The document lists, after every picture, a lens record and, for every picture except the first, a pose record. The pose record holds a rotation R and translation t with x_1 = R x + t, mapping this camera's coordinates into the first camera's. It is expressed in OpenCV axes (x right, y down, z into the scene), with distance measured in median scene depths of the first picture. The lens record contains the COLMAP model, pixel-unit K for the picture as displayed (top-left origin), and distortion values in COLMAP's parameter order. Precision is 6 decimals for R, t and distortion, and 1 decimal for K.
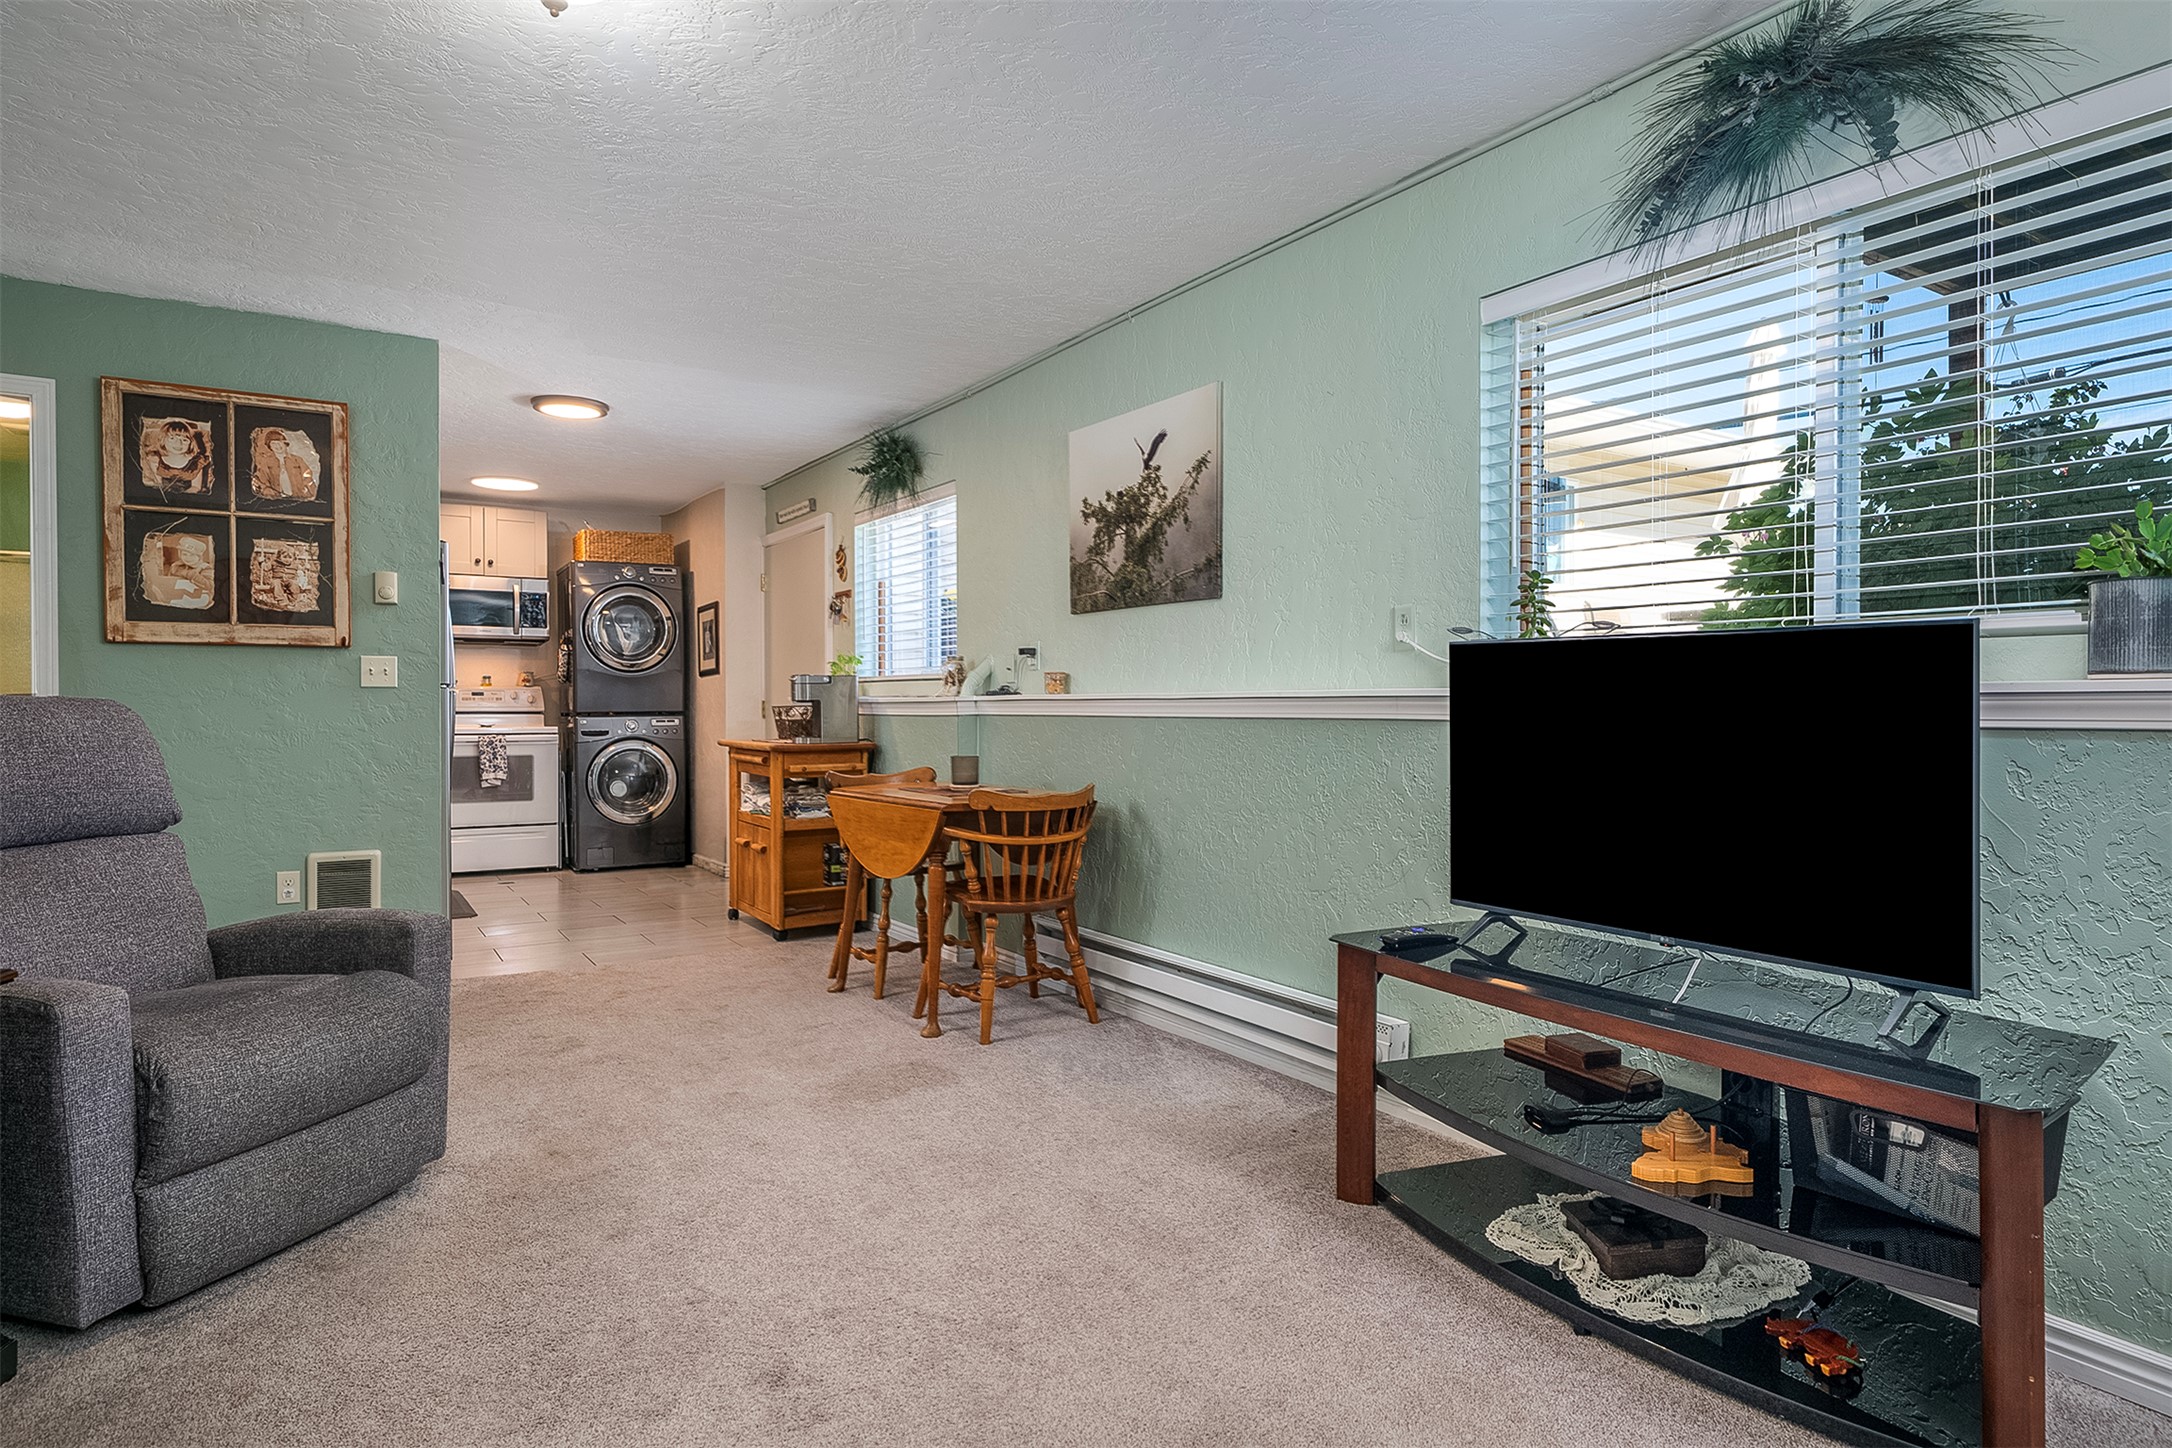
lens RADIAL K [[1217.9, 0, 1087.5], [0, 1217.9, 718.1], [0, 0, 1]] dist [0.011088, -0.001067]
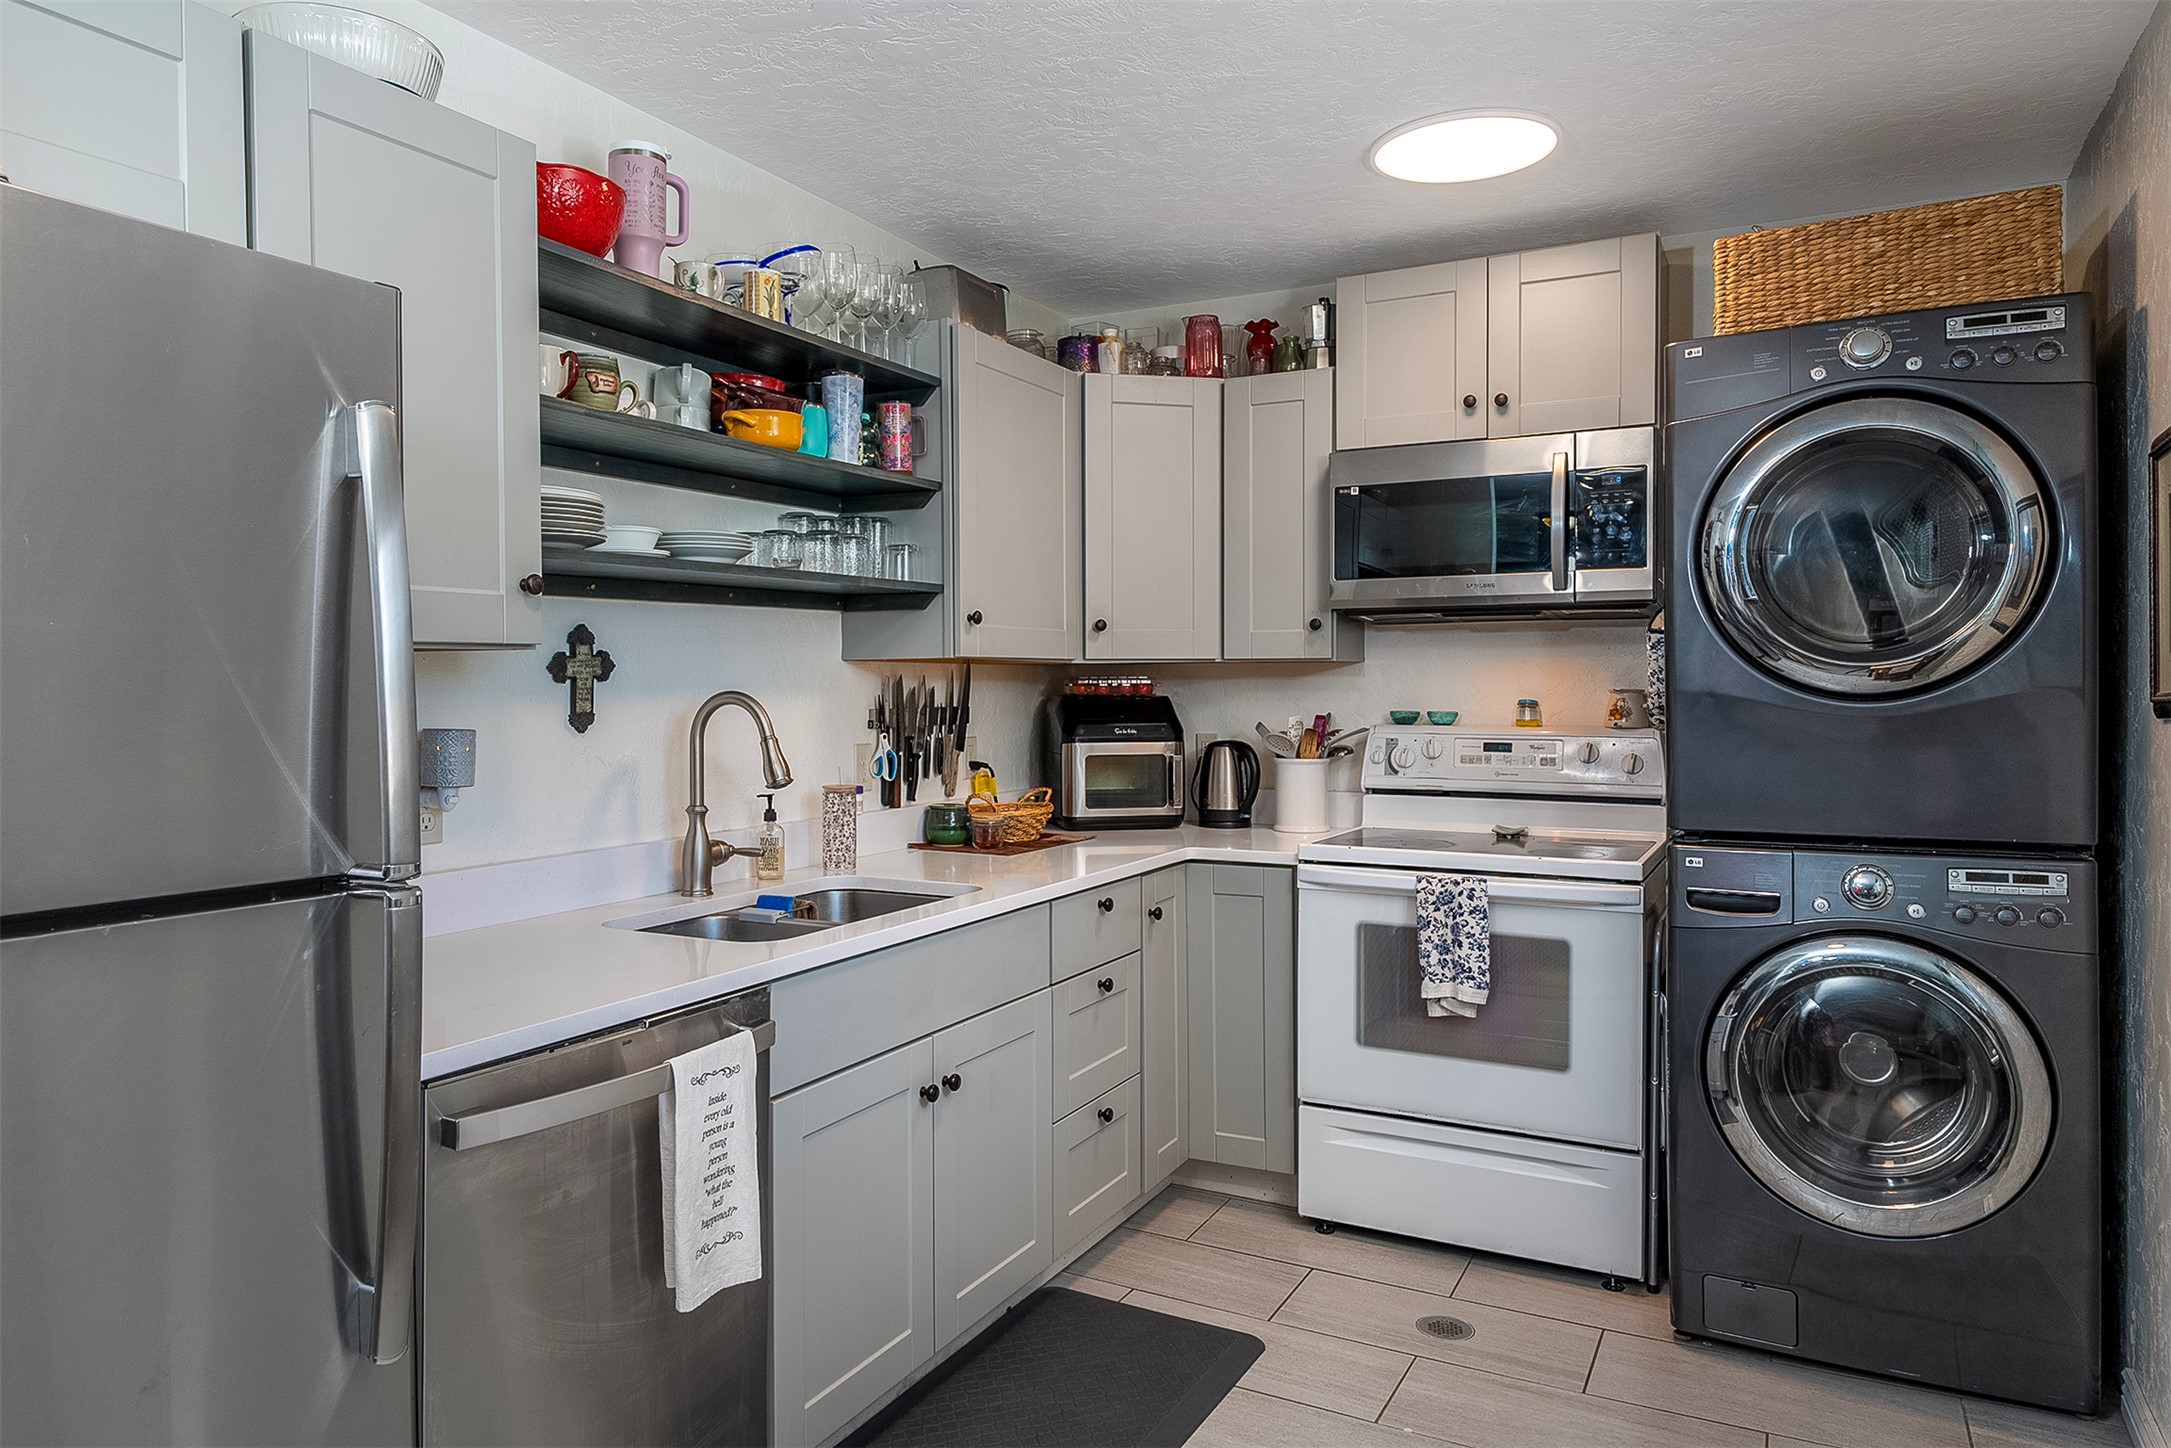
lens RADIAL K [[1410.4, 0, 1035.8], [0, 1410.4, 709.7], [0, 0, 1]] dist [0.005613, 0.002771]
pose [[0.492448, 0.016772, -0.870180, -0.332444], [-0.007810, 0.999859, 0.014852, -0.070667], [0.870307, -0.000518, 0.492509, 1.217441]]
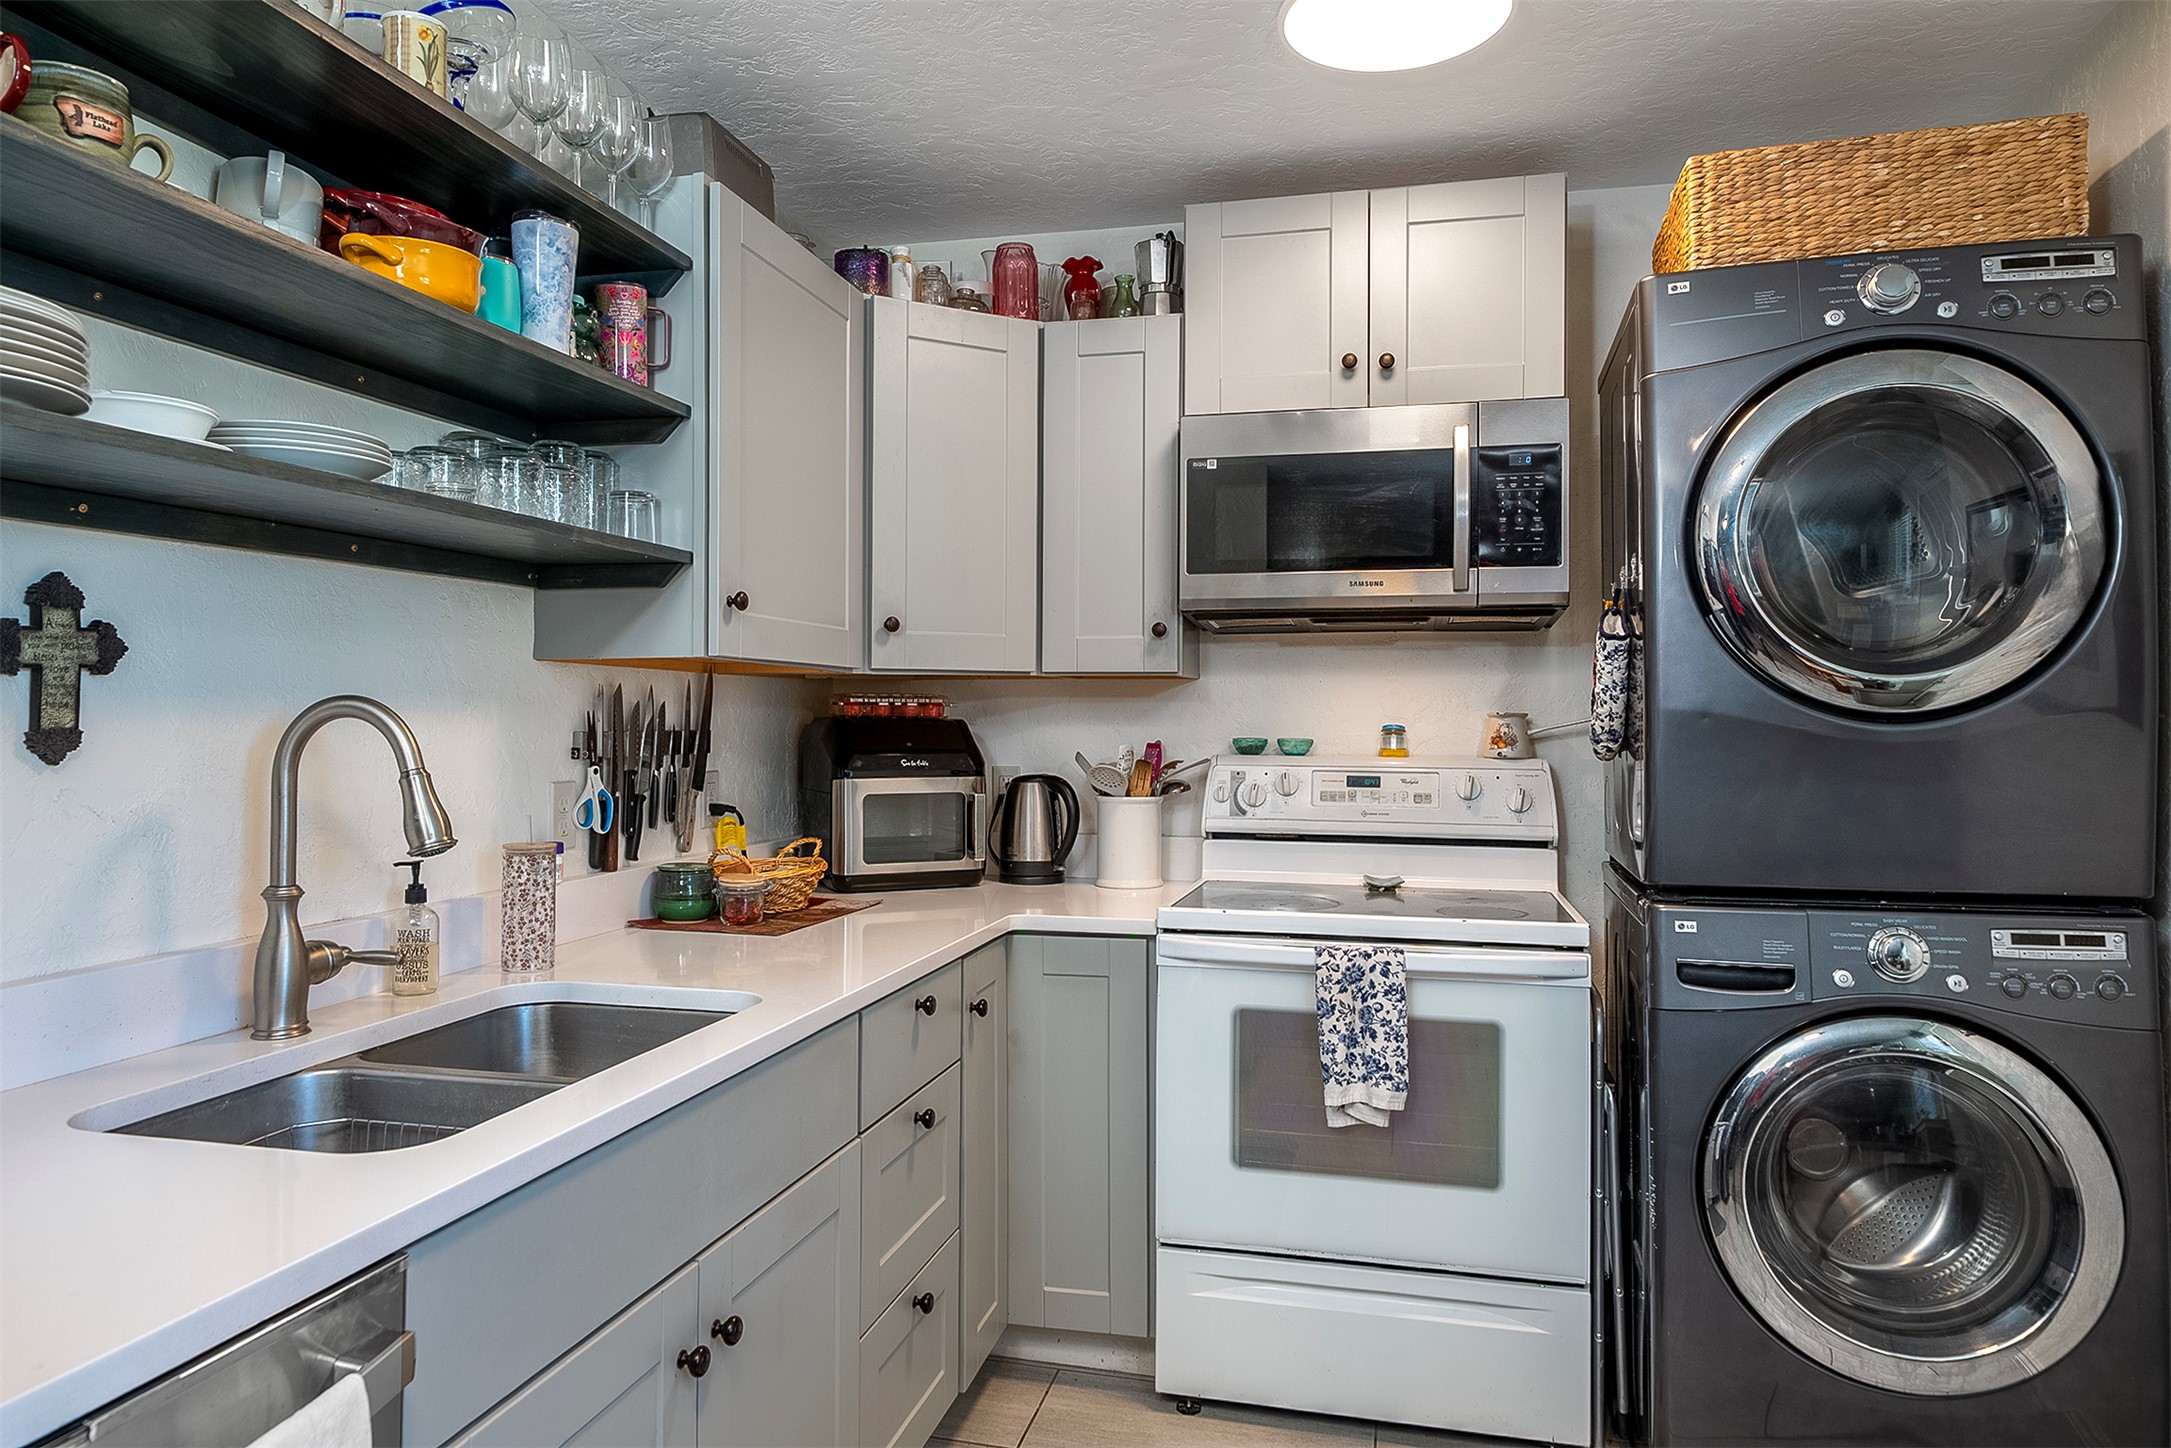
lens RADIAL K [[1388.7, 0, 1075.5], [0, 1388.7, 704.1], [0, 0, 1]] dist [0.005055, 0.000051]
pose [[0.695226, -0.002837, -0.718786, -0.534694], [-0.013431, 0.999766, -0.016936, -0.062792], [0.718666, 0.021428, 0.695026, 1.287236]]
